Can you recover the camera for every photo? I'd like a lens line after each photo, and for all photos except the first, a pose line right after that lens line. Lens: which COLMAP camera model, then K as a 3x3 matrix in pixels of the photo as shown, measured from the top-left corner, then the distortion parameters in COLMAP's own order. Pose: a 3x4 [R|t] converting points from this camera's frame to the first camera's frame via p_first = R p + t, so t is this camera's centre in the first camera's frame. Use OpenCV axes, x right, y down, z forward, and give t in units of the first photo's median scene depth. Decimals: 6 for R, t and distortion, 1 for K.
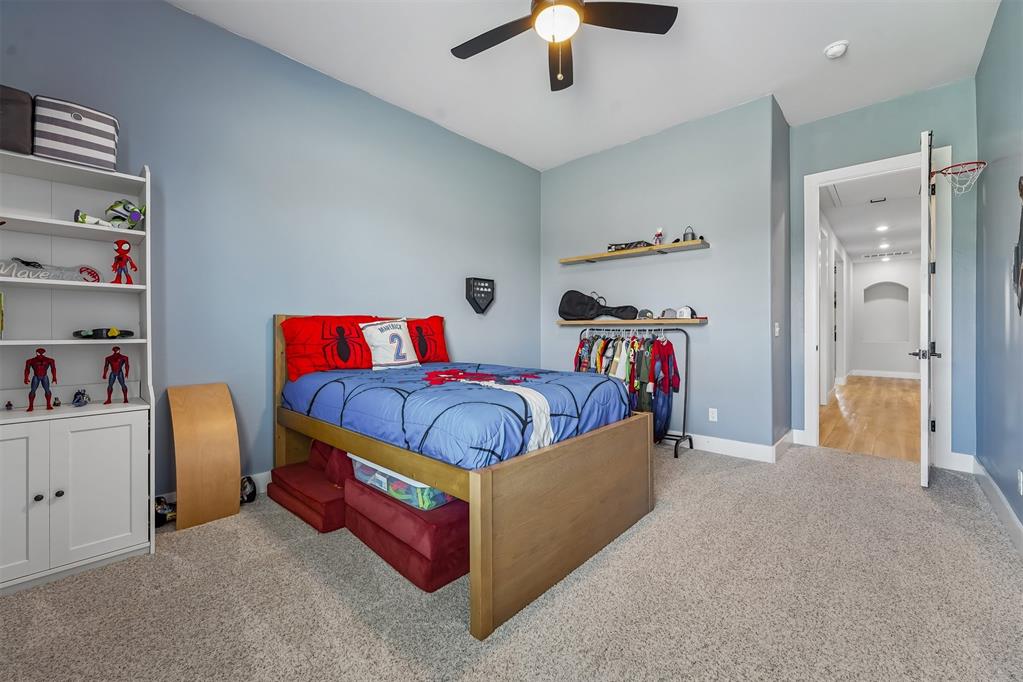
lens RADIAL K [[416.2, 0, 508.5], [0, 416.2, 332.7], [0, 0, 1]] dist [-0.001525, -0.000118]
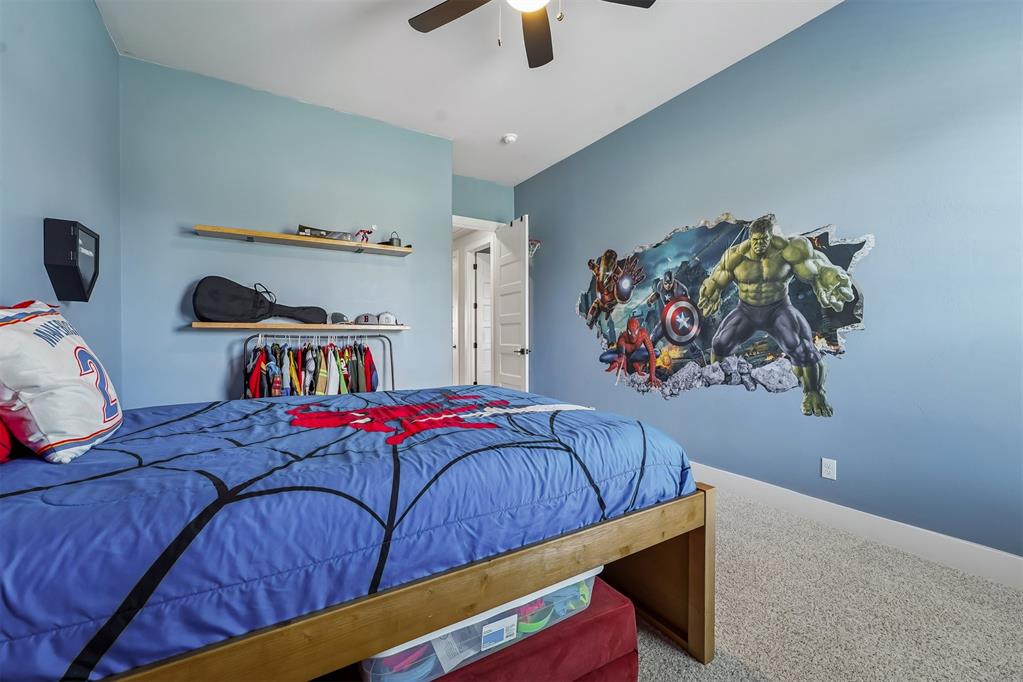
lens RADIAL K [[416.2, 0, 509.1], [0, 416.2, 340.2], [0, 0, 1]] dist [-0.001525, -0.000118]
pose [[0.263258, -0.008116, 0.964691, -0.403439], [0.007086, 0.999954, 0.006479, -0.001957], [-0.964700, 0.005131, 0.263303, 0.433102]]
